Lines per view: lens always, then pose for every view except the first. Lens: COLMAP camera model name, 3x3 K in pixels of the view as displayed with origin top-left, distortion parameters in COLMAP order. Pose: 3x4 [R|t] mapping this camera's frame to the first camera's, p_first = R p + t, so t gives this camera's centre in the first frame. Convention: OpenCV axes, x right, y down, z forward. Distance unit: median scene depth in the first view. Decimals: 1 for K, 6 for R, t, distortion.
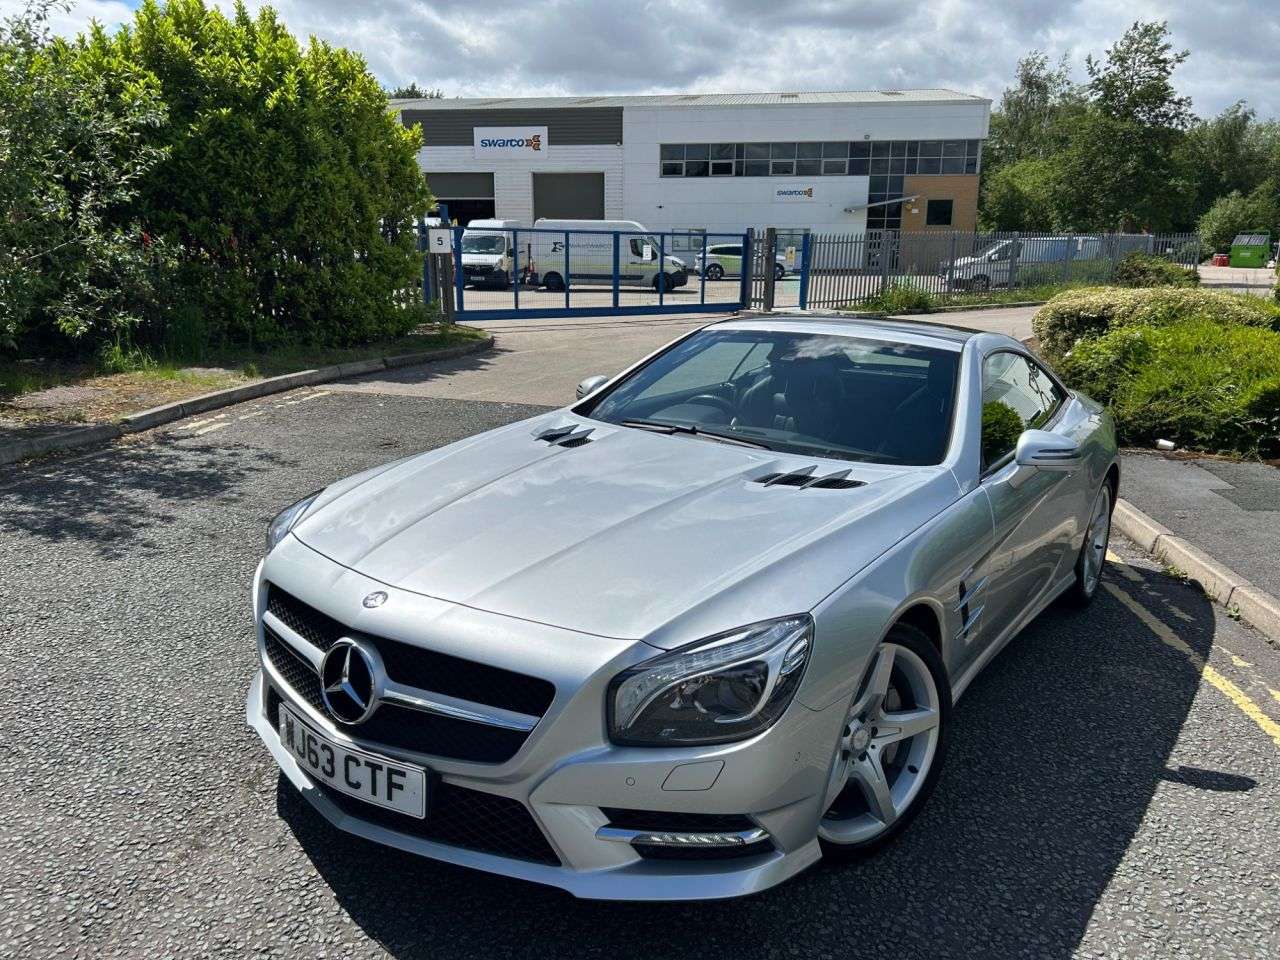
lens RADIAL K [[961.1, 0, 629.8], [0, 961.1, 485.9], [0, 0, 1]] dist [0.049451, -0.054973]
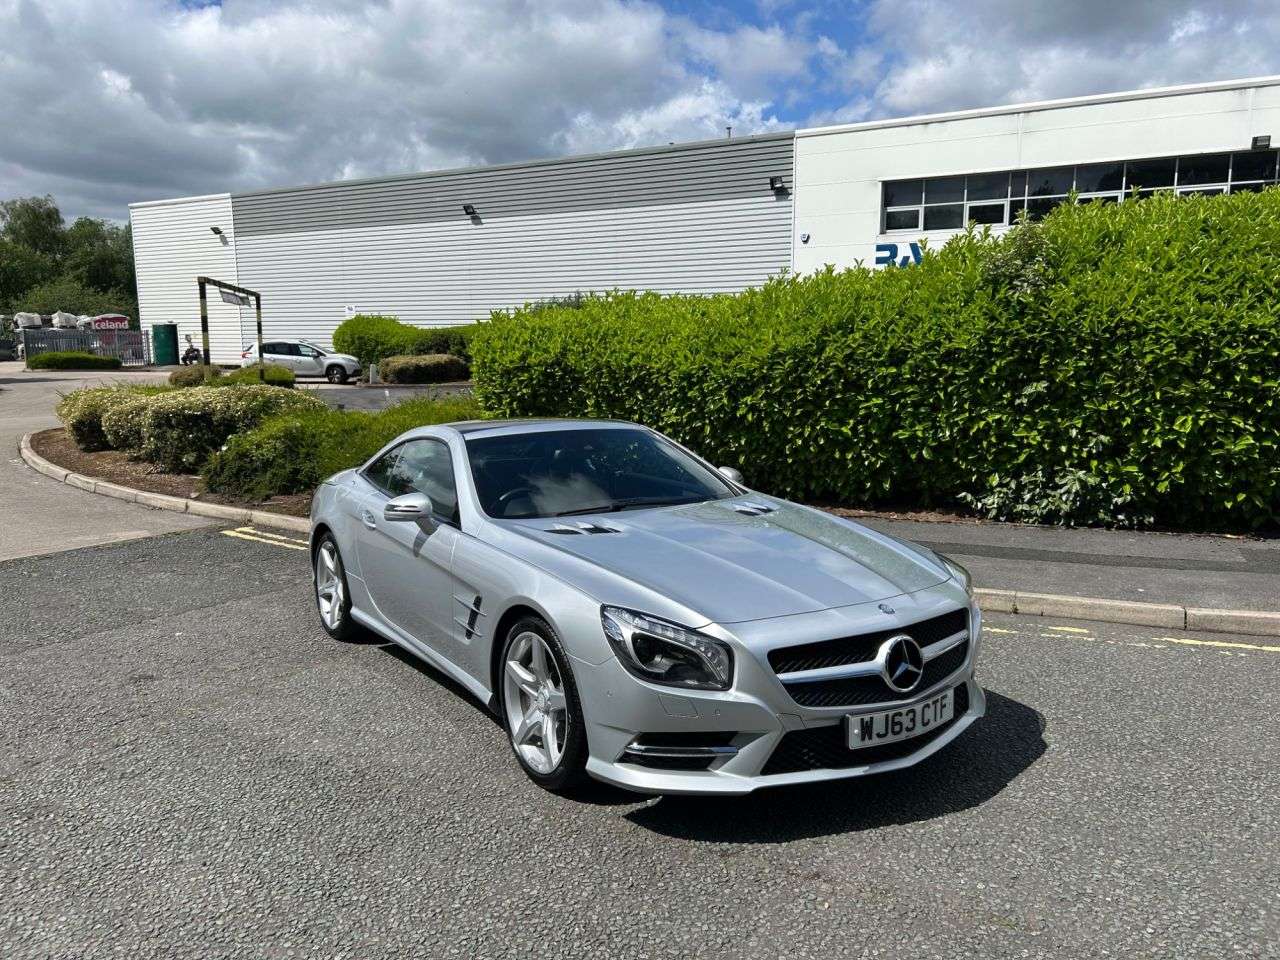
lens RADIAL K [[961.1, 0, 633.6], [0, 961.1, 487.1], [0, 0, 1]] dist [0.049451, -0.054973]
pose [[0.354085, -0.150303, 0.923056, -0.335537], [0.233309, 0.969991, 0.068448, -0.049864], [-0.905644, 0.191121, 0.378527, 0.141323]]
